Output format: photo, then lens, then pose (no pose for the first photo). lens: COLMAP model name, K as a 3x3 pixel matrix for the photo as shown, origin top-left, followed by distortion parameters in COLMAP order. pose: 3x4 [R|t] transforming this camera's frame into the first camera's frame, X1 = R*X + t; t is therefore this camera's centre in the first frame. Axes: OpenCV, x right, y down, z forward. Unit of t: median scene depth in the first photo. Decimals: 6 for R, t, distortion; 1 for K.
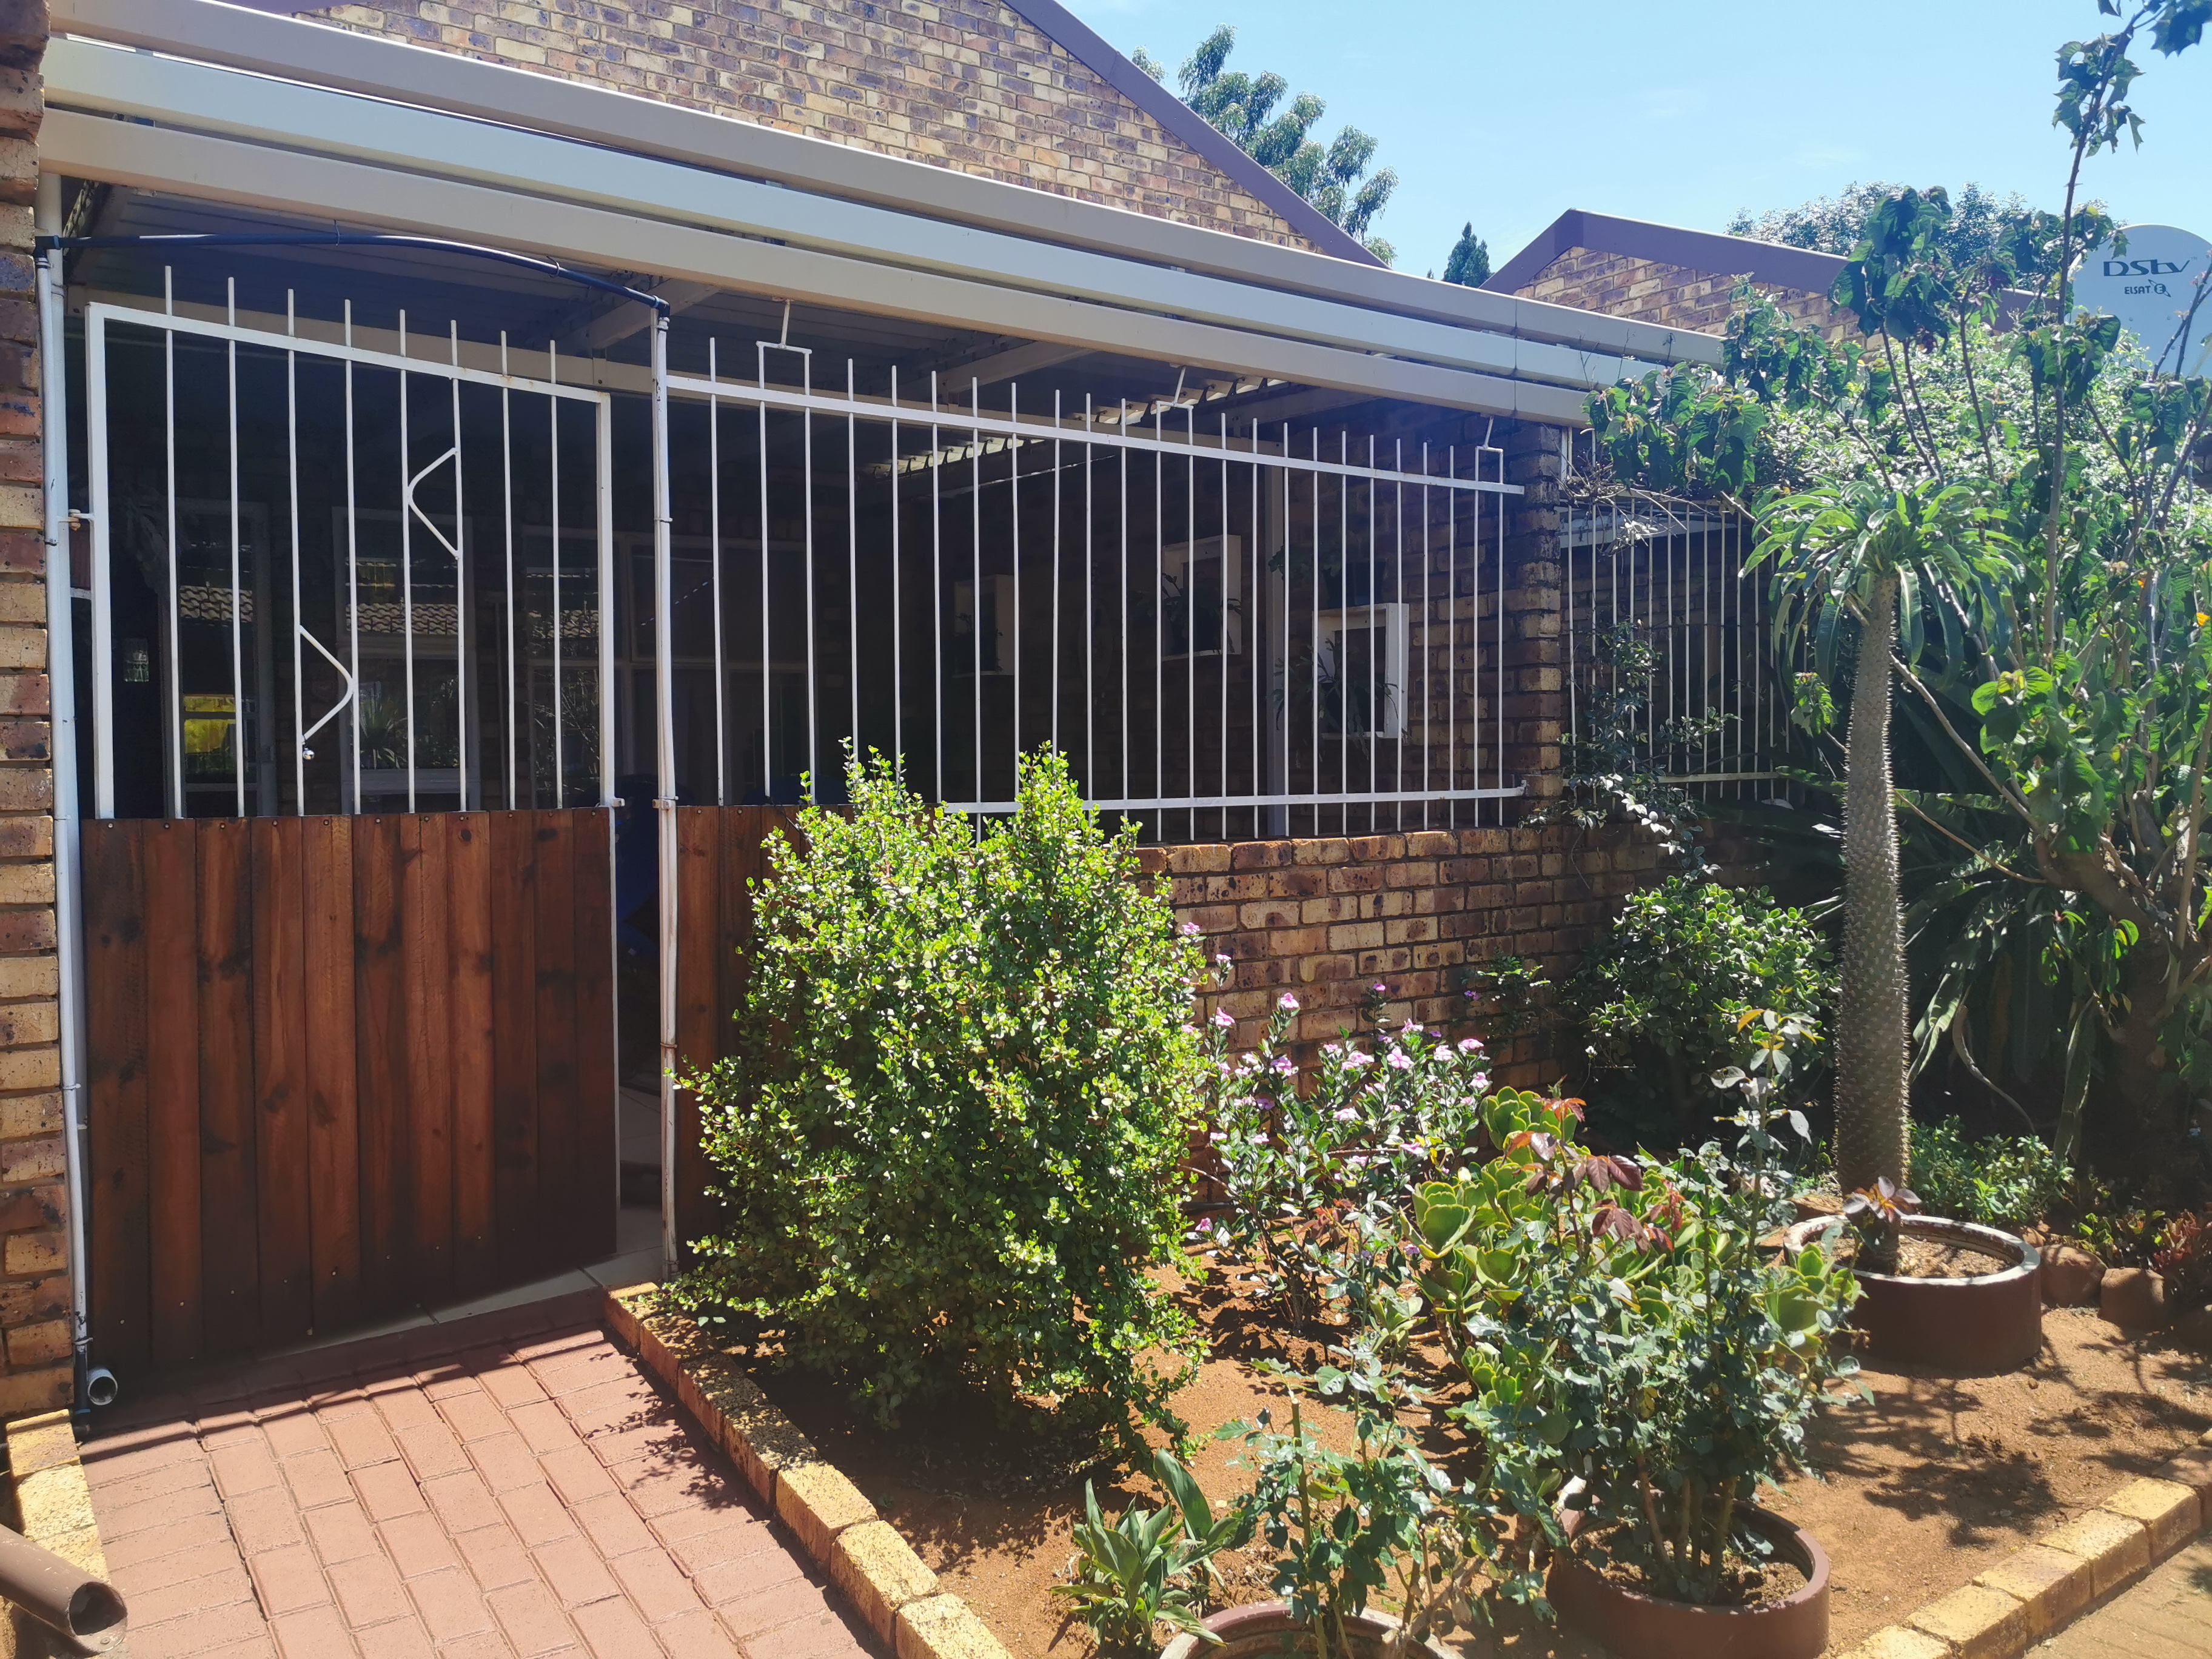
lens RADIAL K [[1727.7, 0, 1102.2], [0, 1727.7, 810.9], [0, 0, 1]] dist [0.032997, -0.042290]
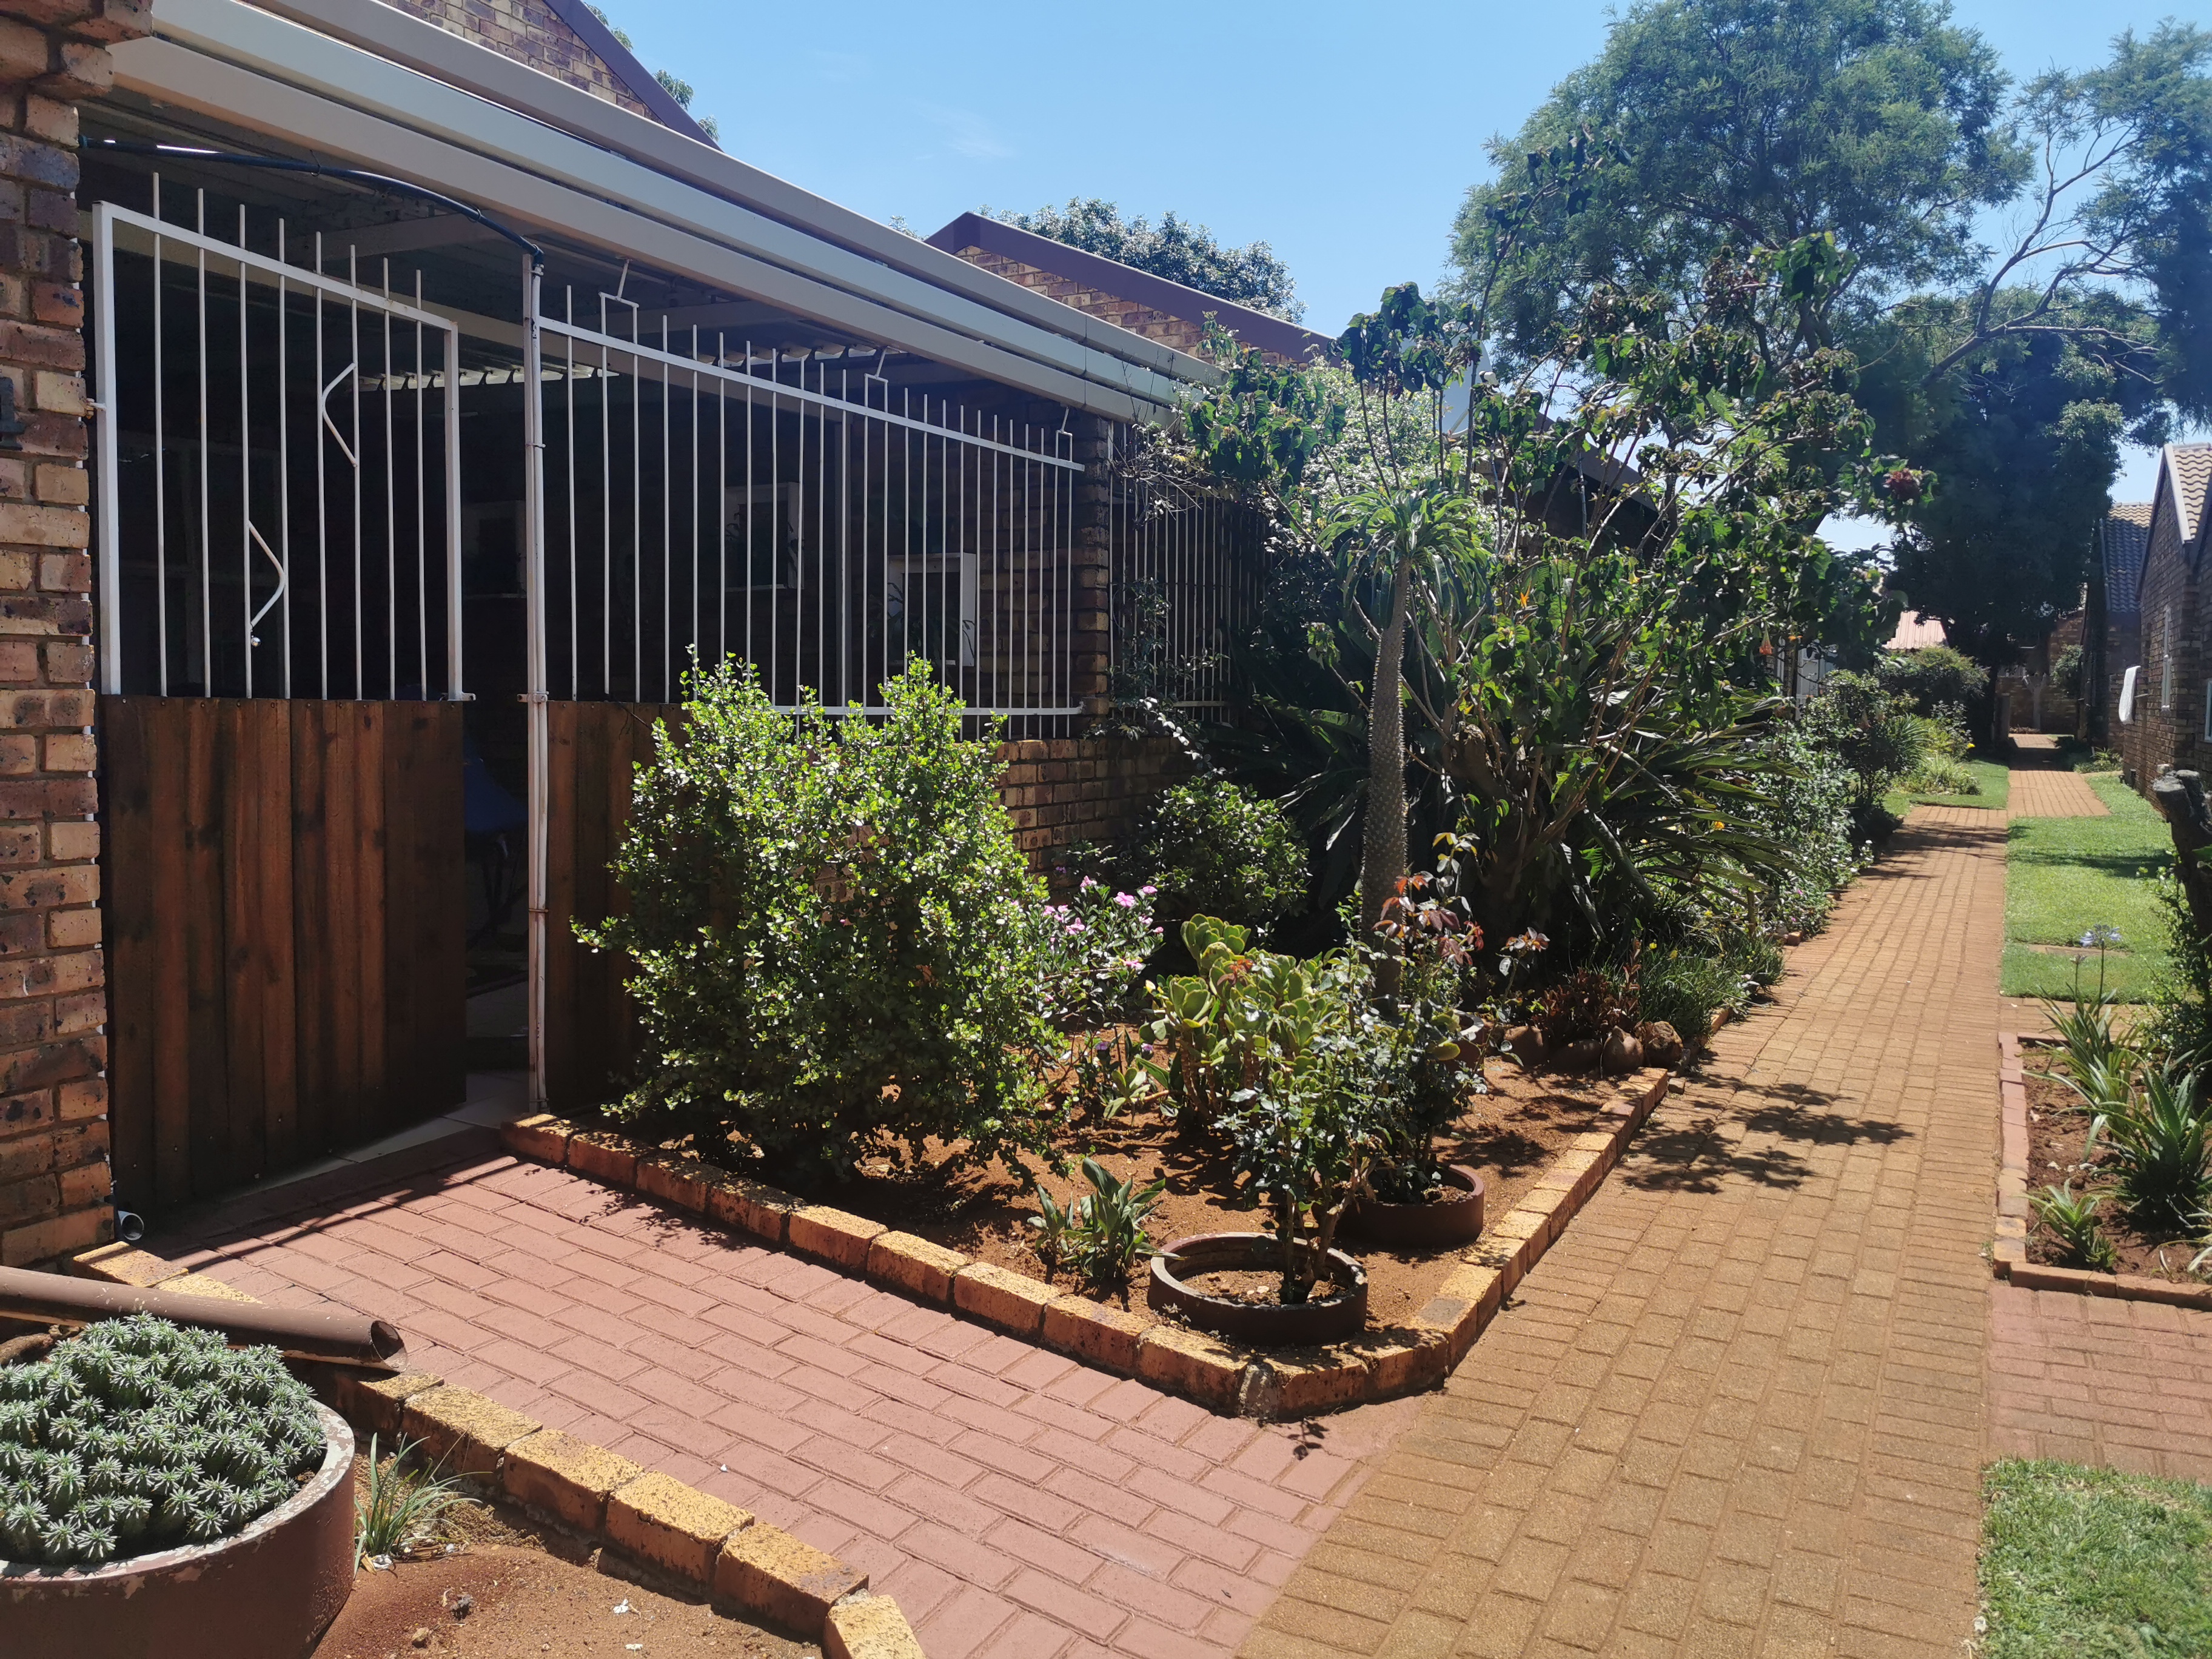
lens RADIAL K [[1727.7, 0, 1111.3], [0, 1727.7, 831.6], [0, 0, 1]] dist [0.032997, -0.042290]
pose [[0.892542, -0.015778, 0.450688, -0.428746], [-0.002689, 0.999184, 0.040305, 0.036711], [-0.450956, -0.037186, 0.891771, -0.184842]]
